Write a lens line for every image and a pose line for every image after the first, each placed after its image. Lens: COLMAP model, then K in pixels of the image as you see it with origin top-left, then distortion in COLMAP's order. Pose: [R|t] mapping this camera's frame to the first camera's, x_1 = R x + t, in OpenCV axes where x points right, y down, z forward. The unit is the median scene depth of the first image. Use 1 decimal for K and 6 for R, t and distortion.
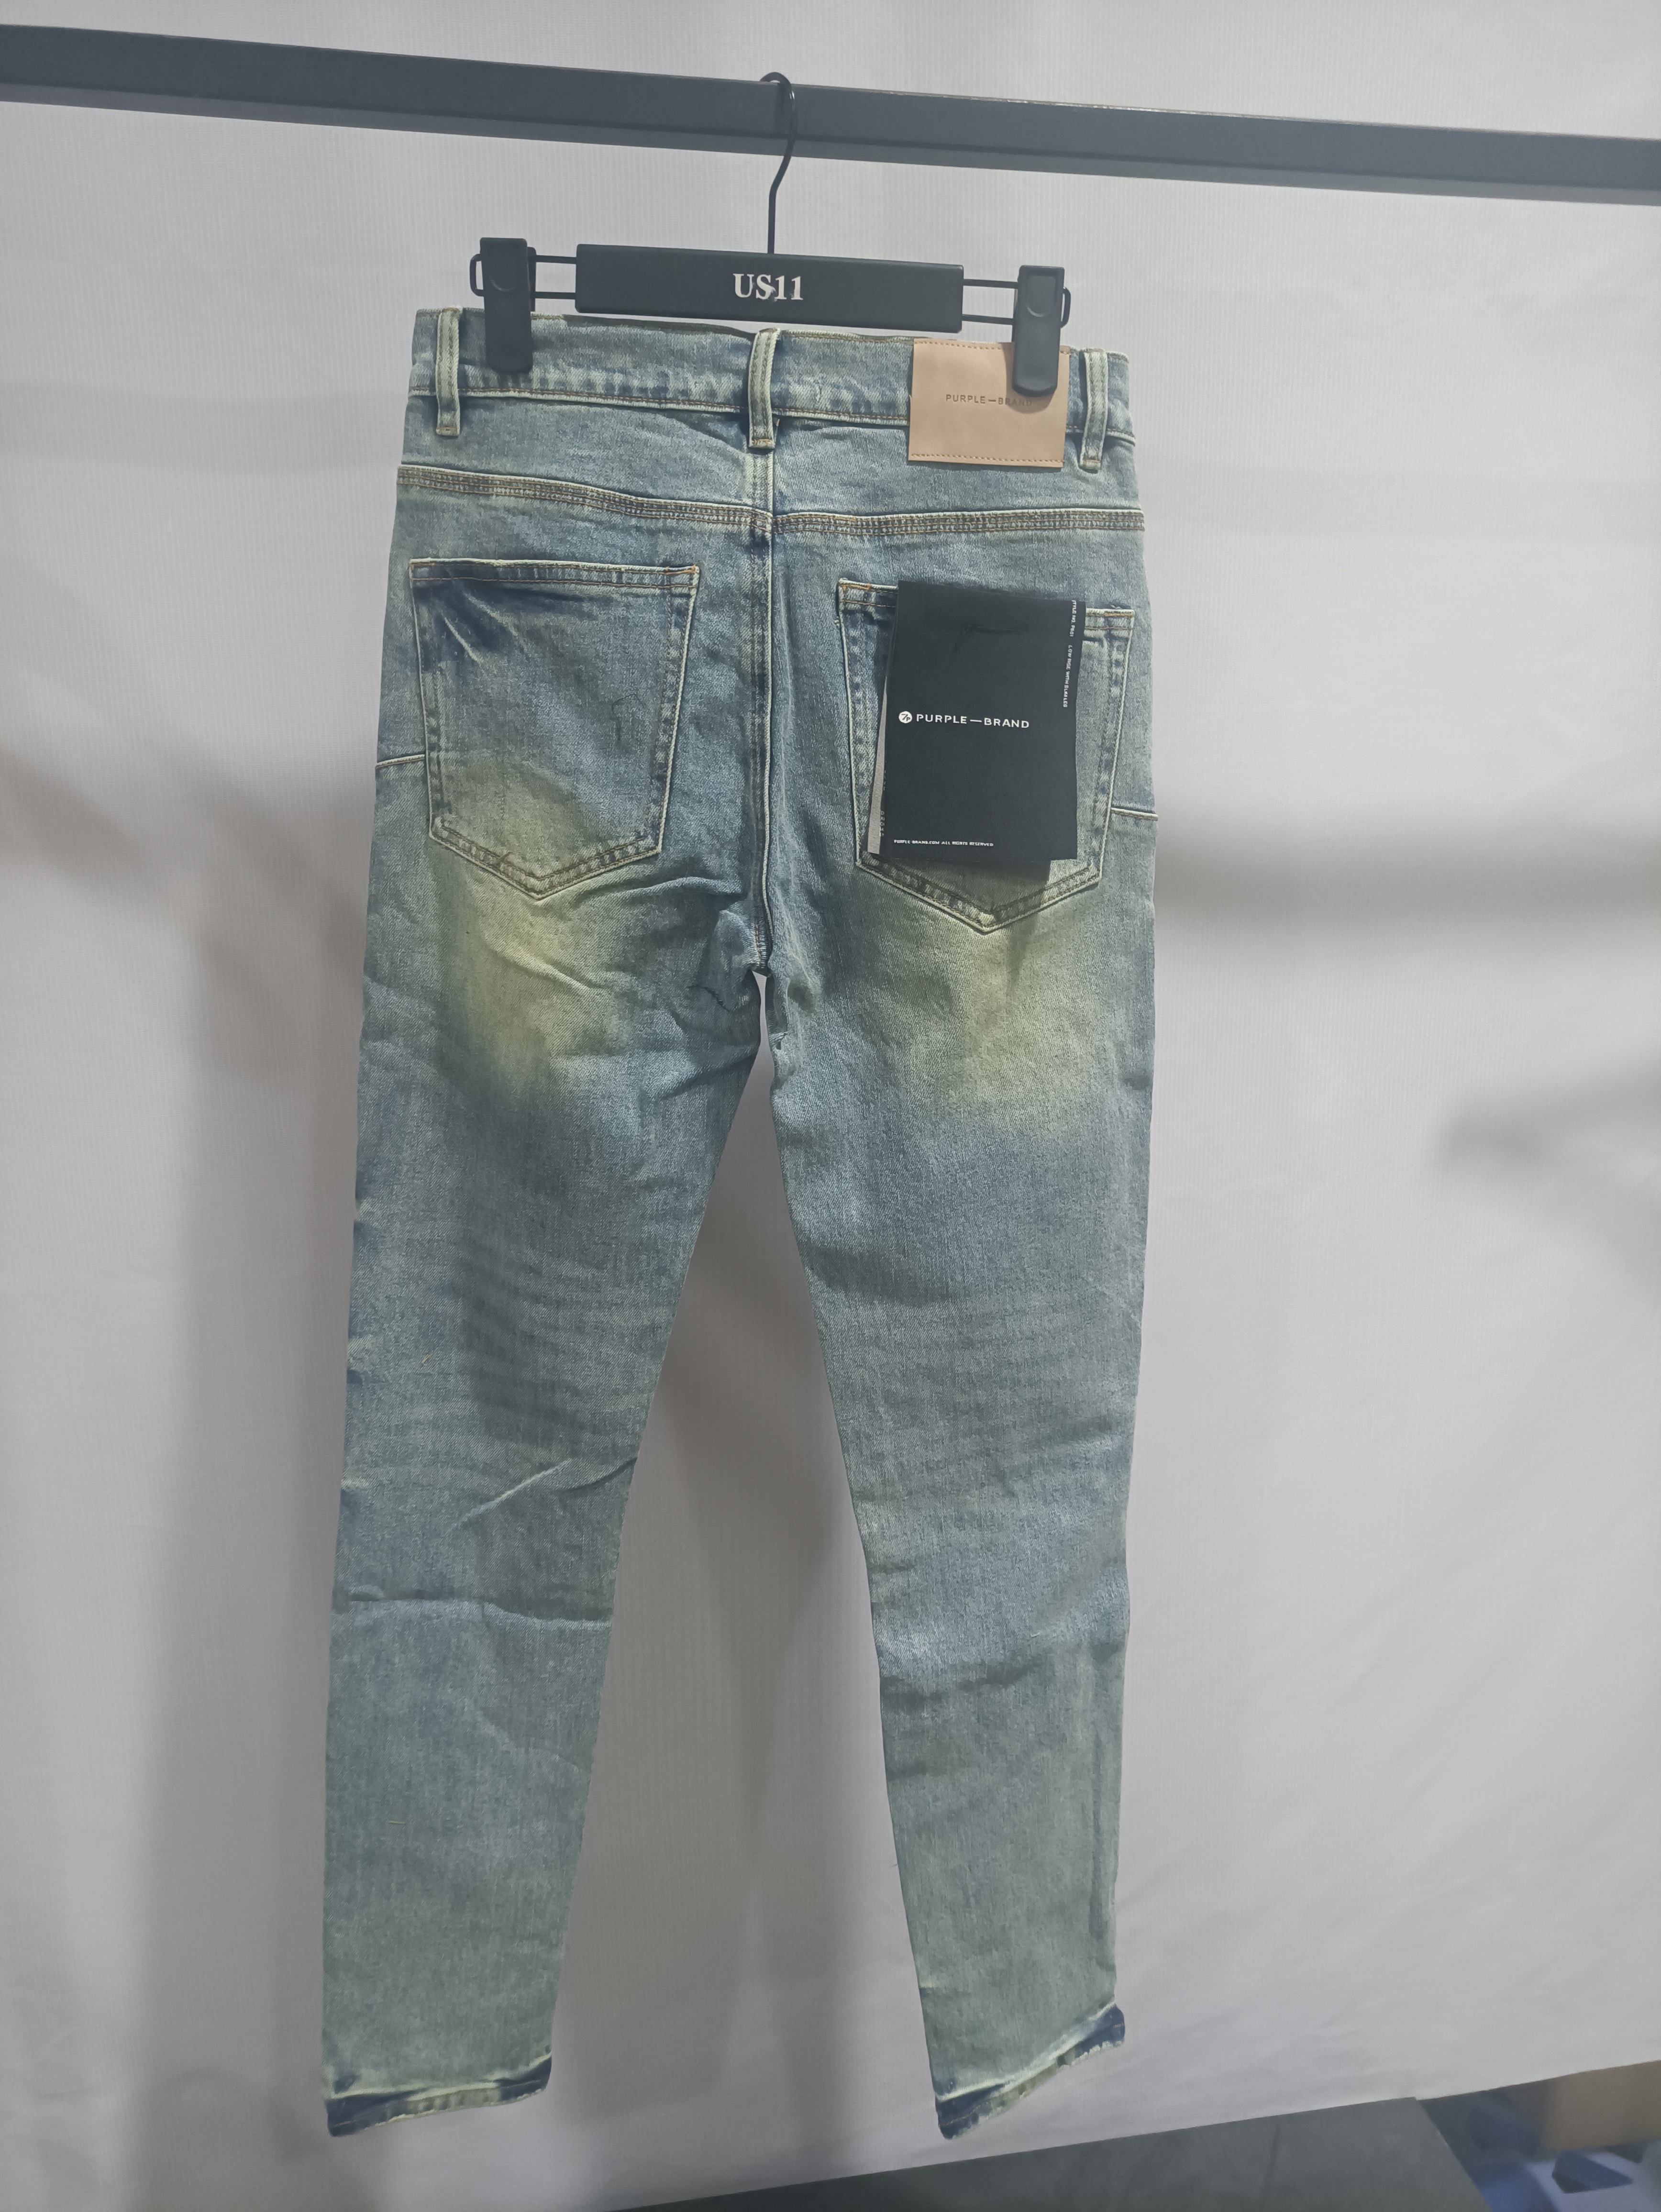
lens RADIAL K [[1636.2, 0, 830.5], [0, 1636.2, 1106.0], [0, 0, 1]] dist [0.044507, -0.070325]
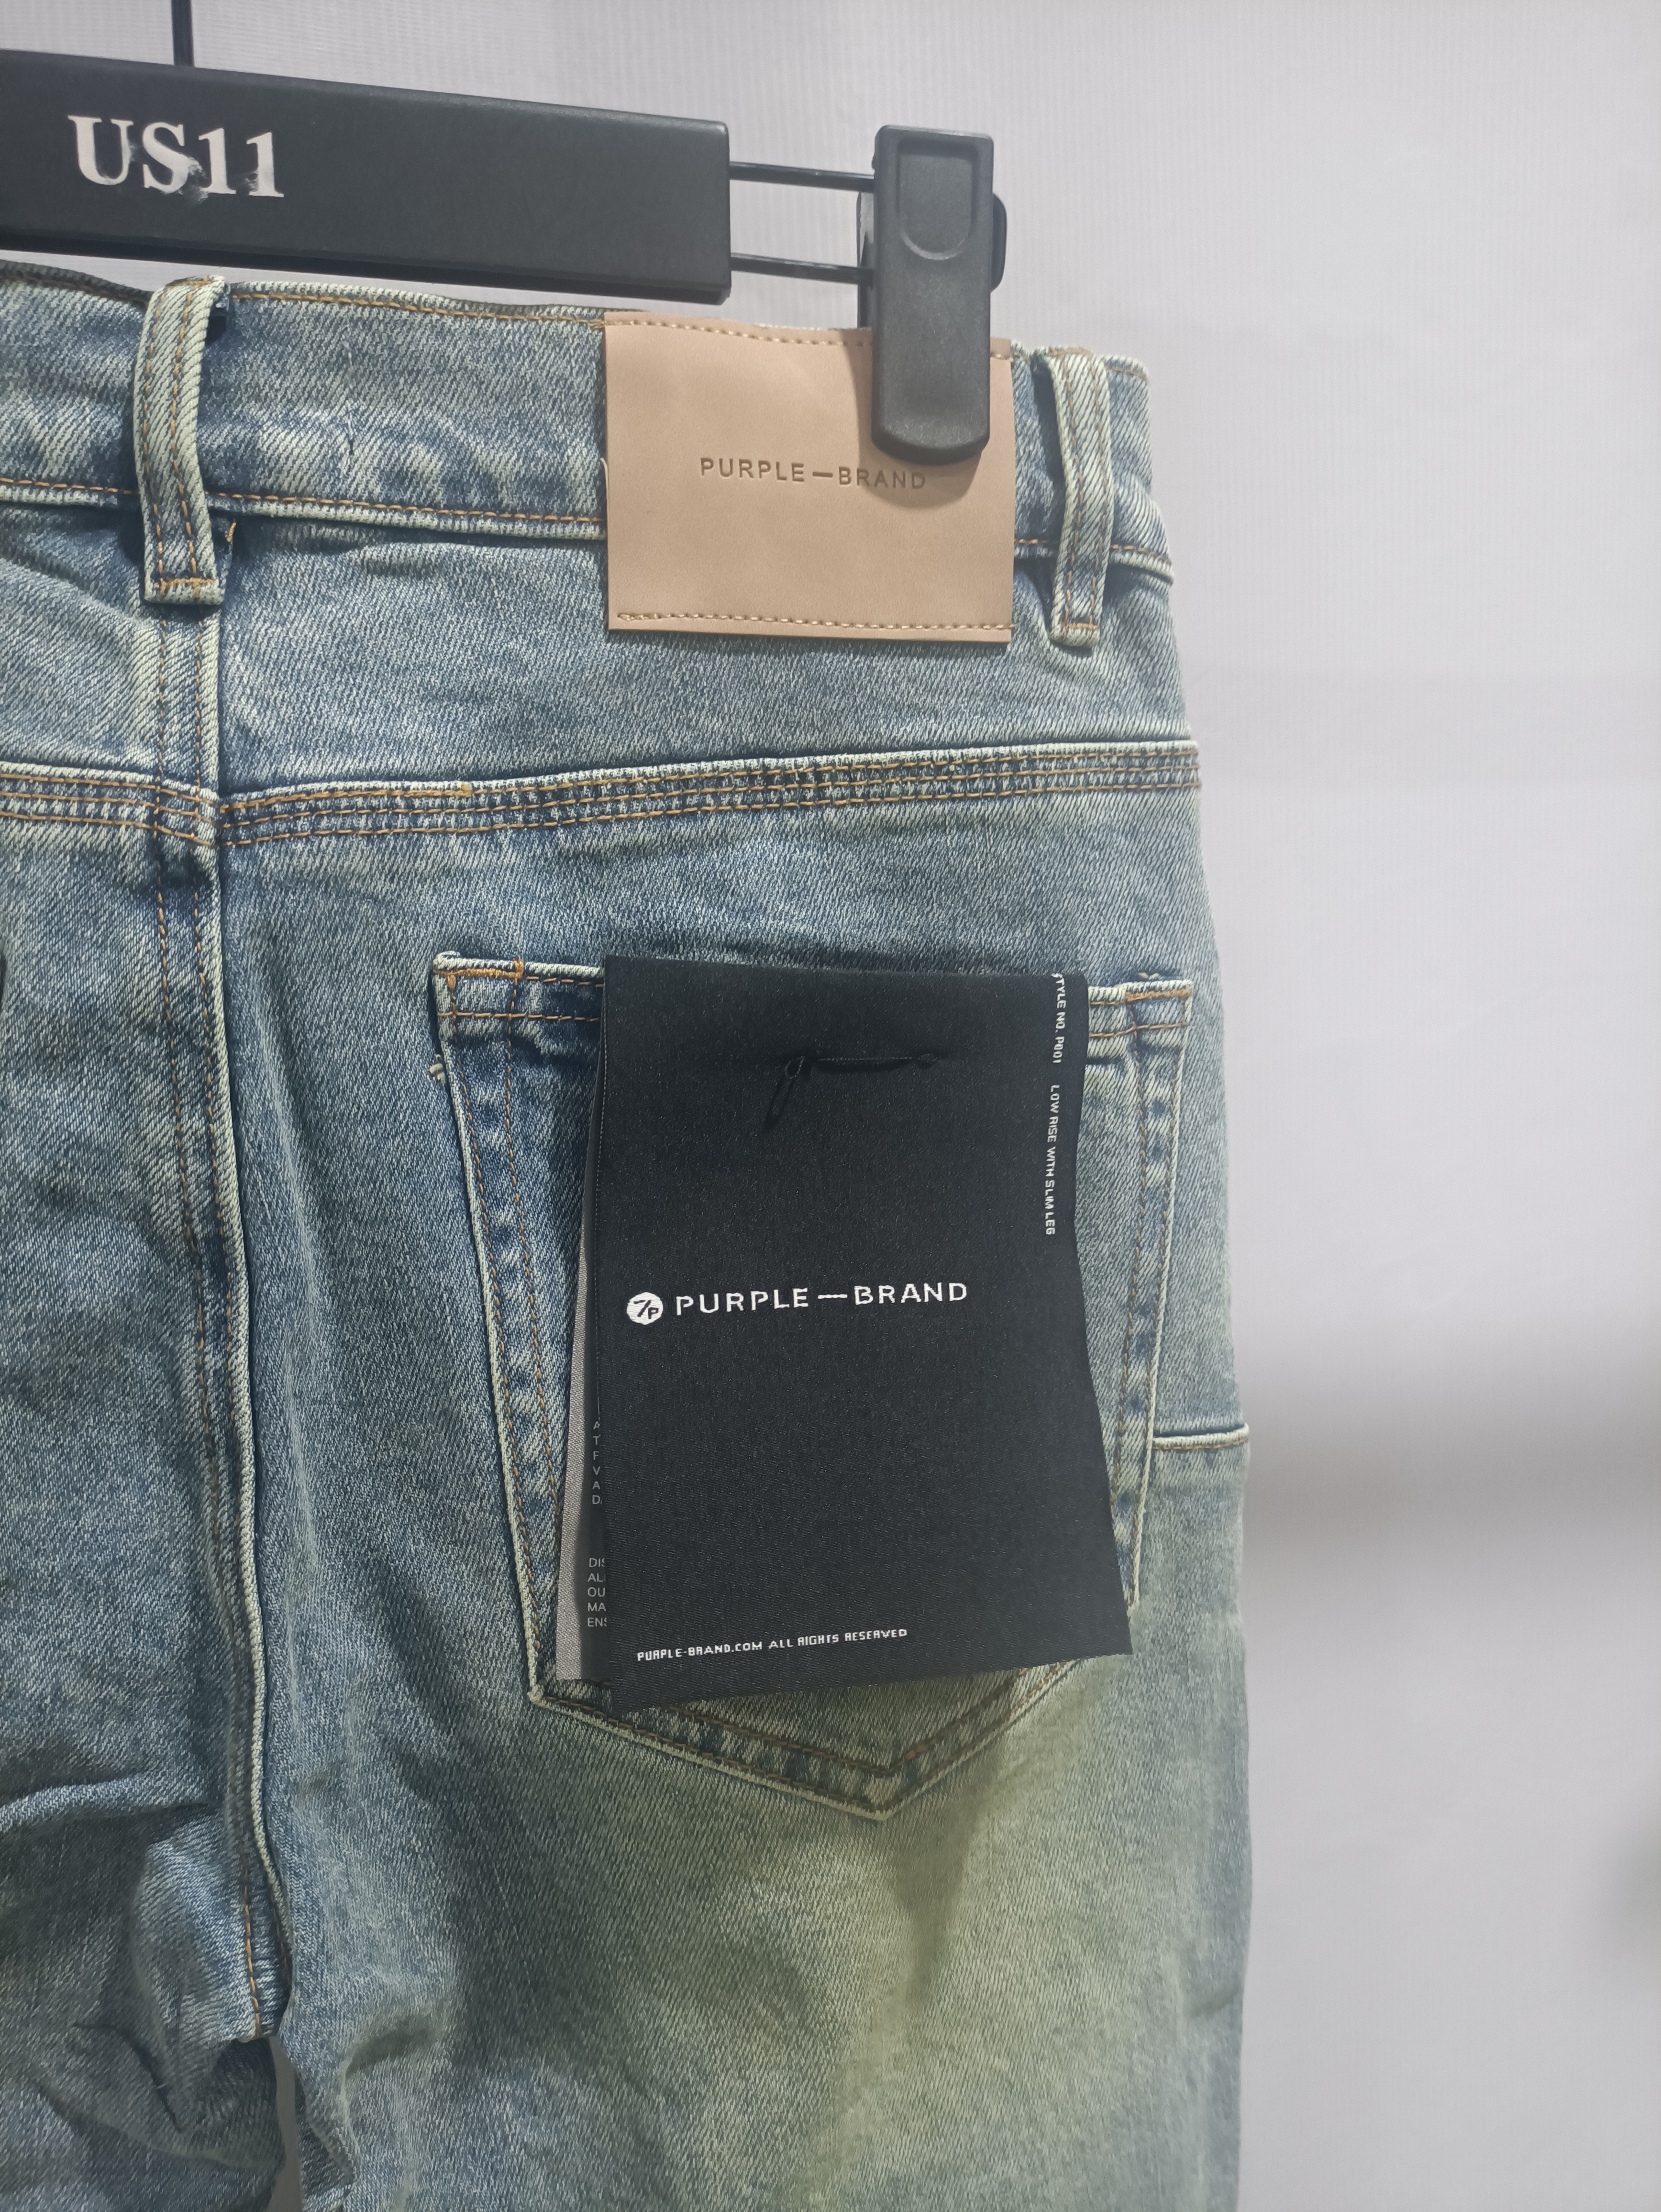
lens RADIAL K [[1667.5, 0, 819.2], [0, 1667.5, 1101.5], [0, 0, 1]] dist [-0.000073, -0.000177]
pose [[0.987311, -0.054112, 0.149297, 0.032565], [0.064433, 0.995791, -0.065180, -0.261667], [-0.145141, 0.073972, 0.986642, 0.636148]]
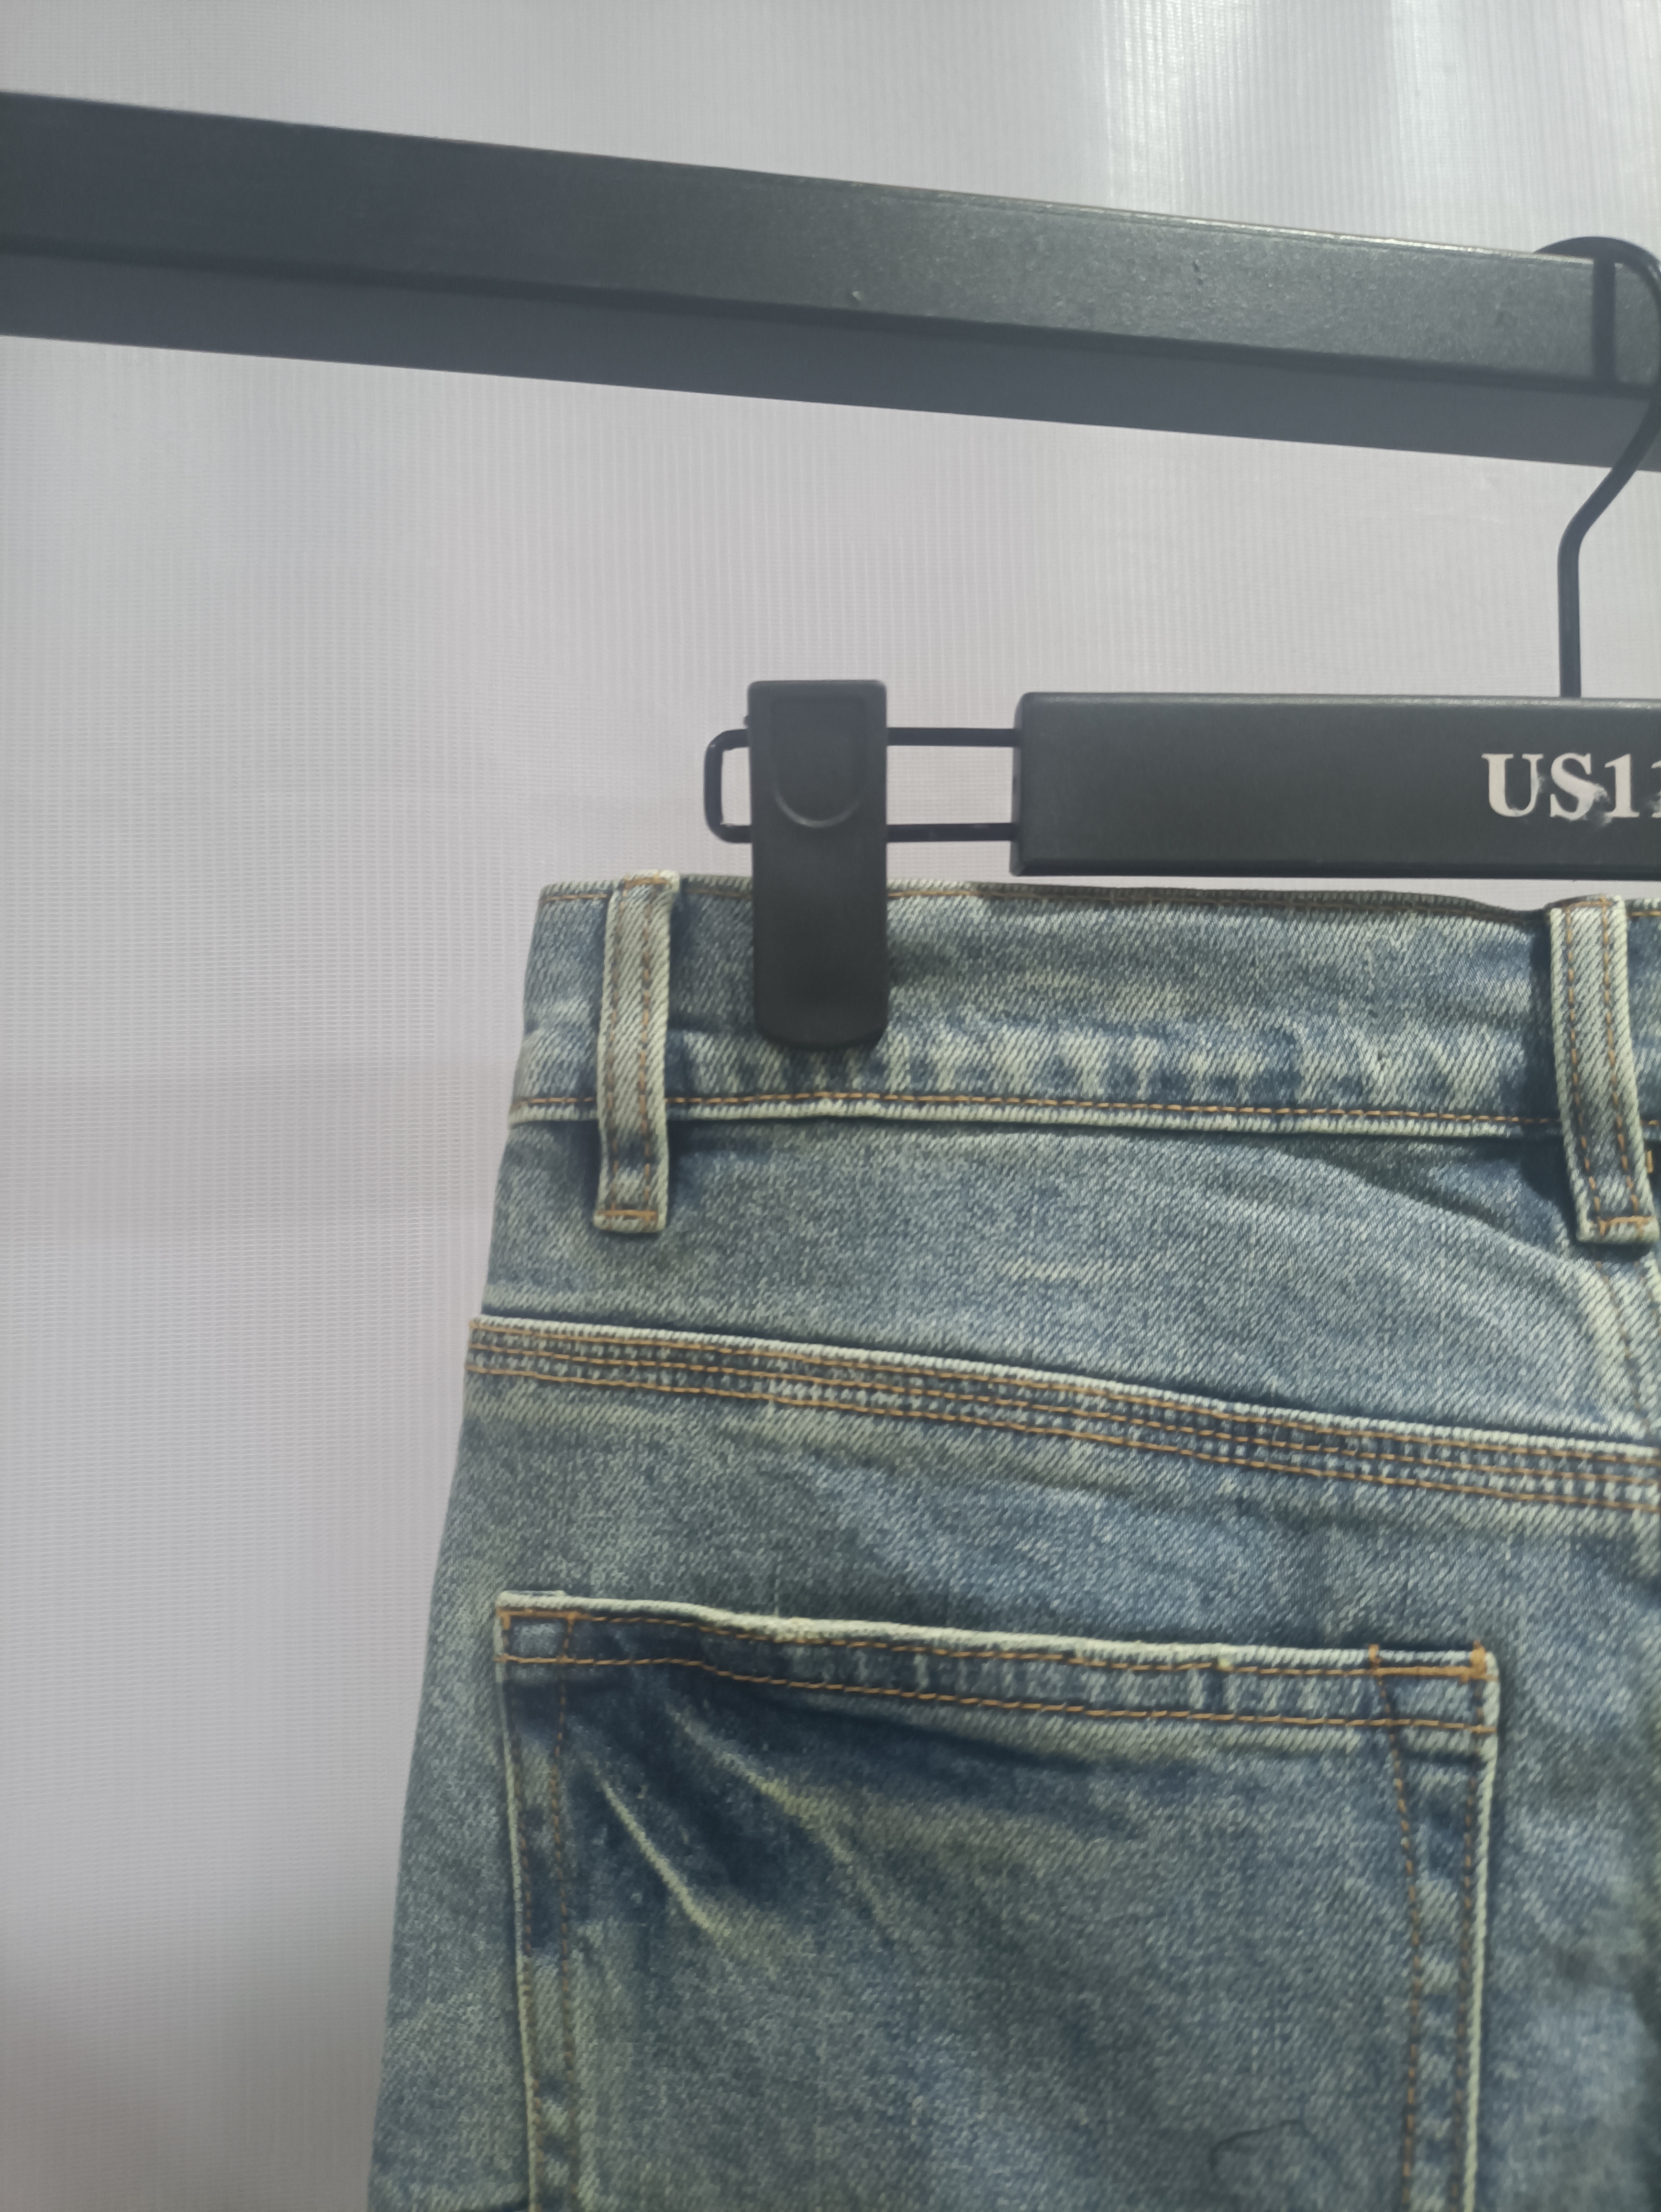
lens RADIAL K [[1636.2, 0, 830.5], [0, 1636.2, 1106.0], [0, 0, 1]] dist [0.044507, -0.070325]
pose [[0.999344, -0.036148, 0.002127, -0.192870], [0.035259, 0.958050, -0.284424, -0.338513], [0.008243, 0.284312, 0.958696, 0.683258]]
